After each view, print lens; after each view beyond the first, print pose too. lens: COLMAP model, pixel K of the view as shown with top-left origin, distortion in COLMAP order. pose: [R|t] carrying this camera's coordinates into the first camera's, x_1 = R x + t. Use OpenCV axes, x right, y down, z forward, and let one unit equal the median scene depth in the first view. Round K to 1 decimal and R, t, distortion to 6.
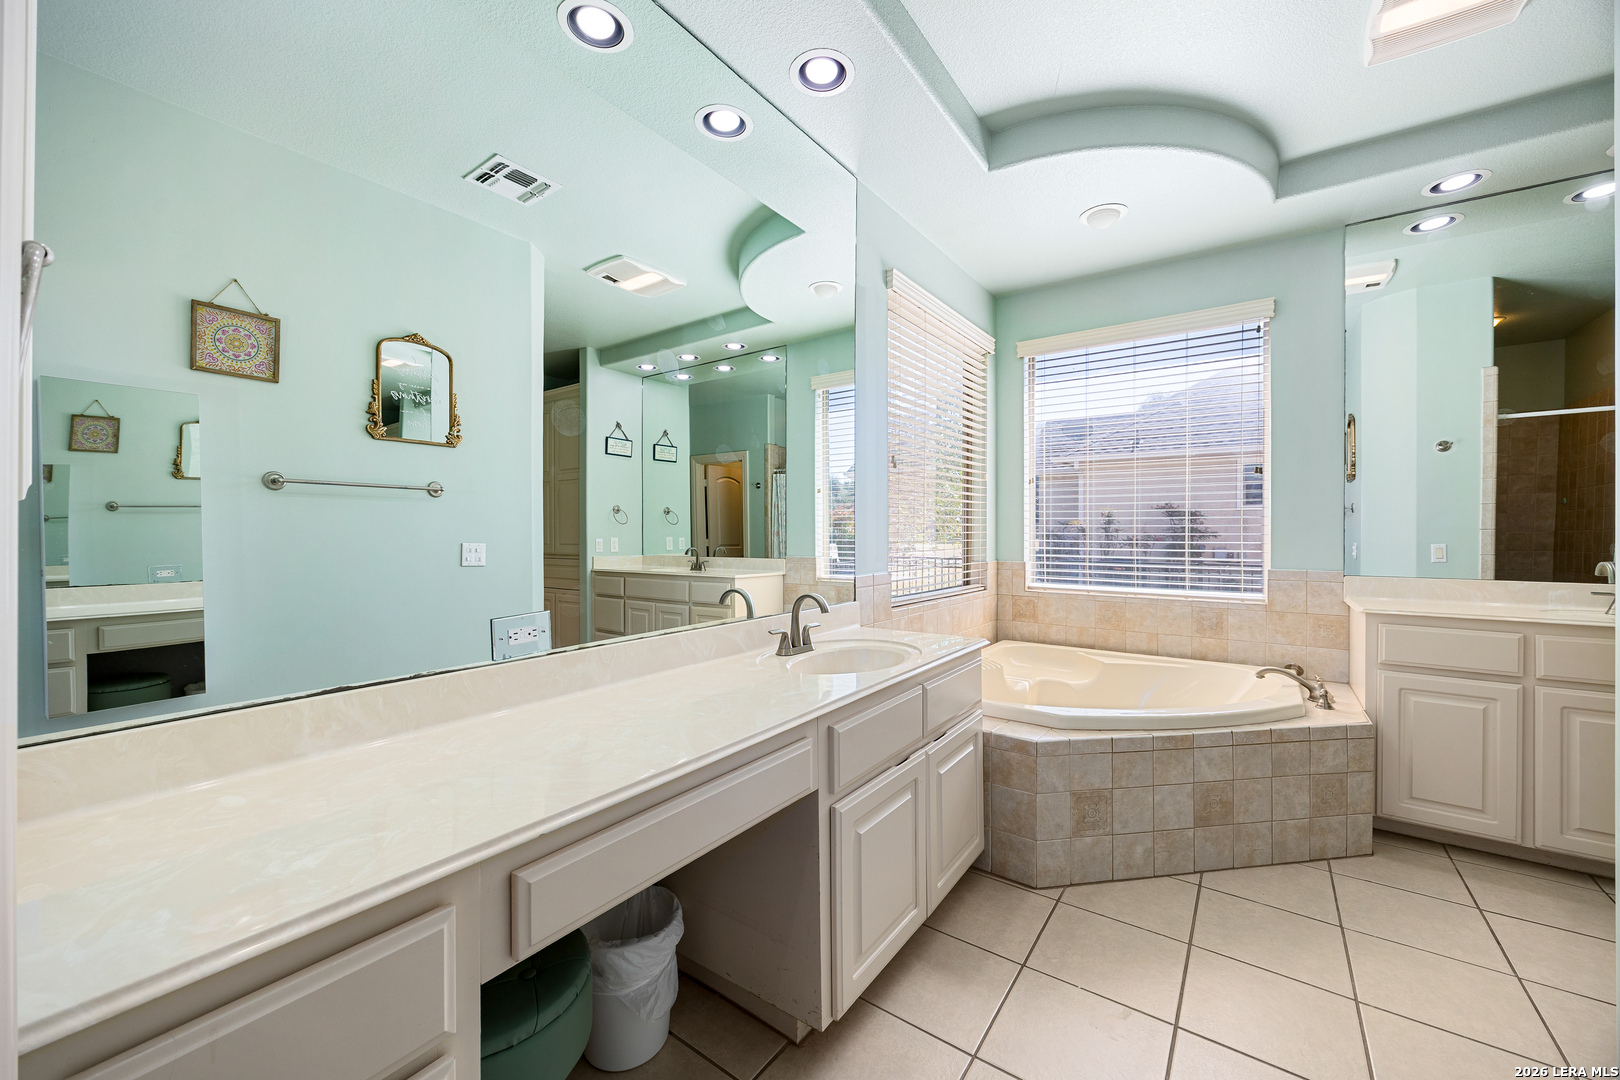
lens RADIAL K [[624.1, 0, 803.4], [0, 624.1, 535.5], [0, 0, 1]] dist [-0.003200, -0.000790]
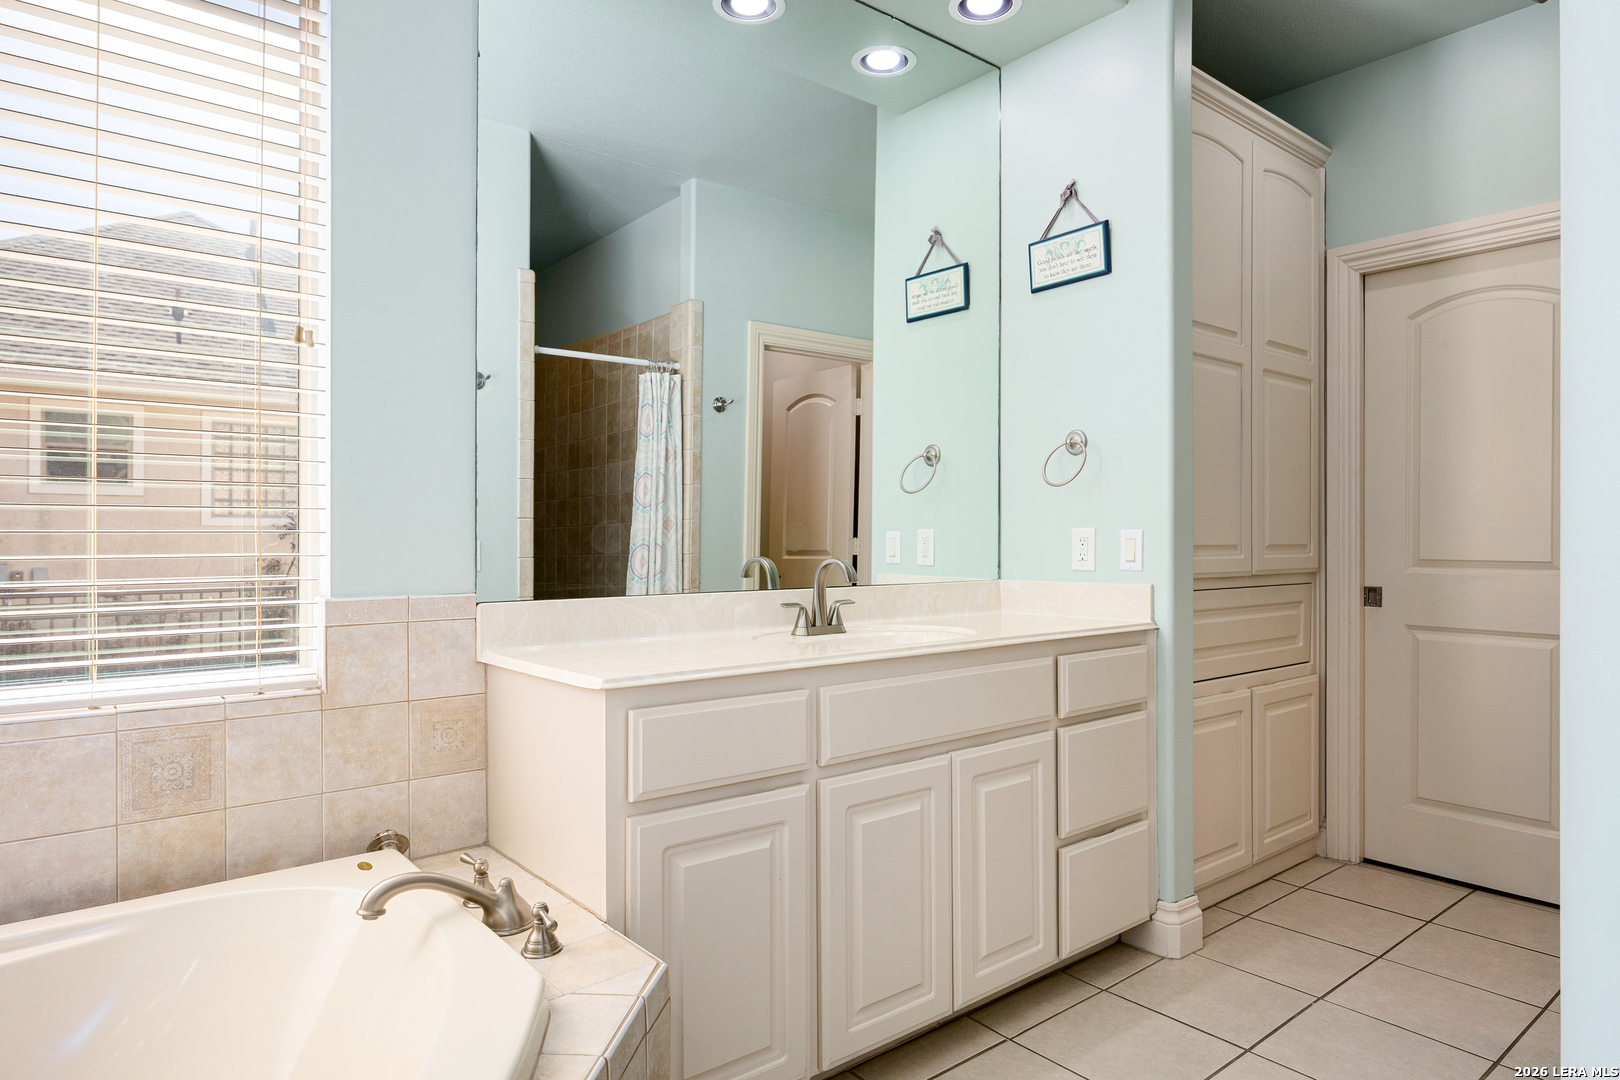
lens RADIAL K [[962.3, 0, 805.6], [0, 962.3, 545.3], [0, 0, 1]] dist [-0.001515, -0.000063]
pose [[0.257348, -0.004562, 0.966308, 0.249514], [0.012542, 0.999920, 0.001380, 0.023810], [-0.966237, 0.011765, 0.257385, 0.553536]]
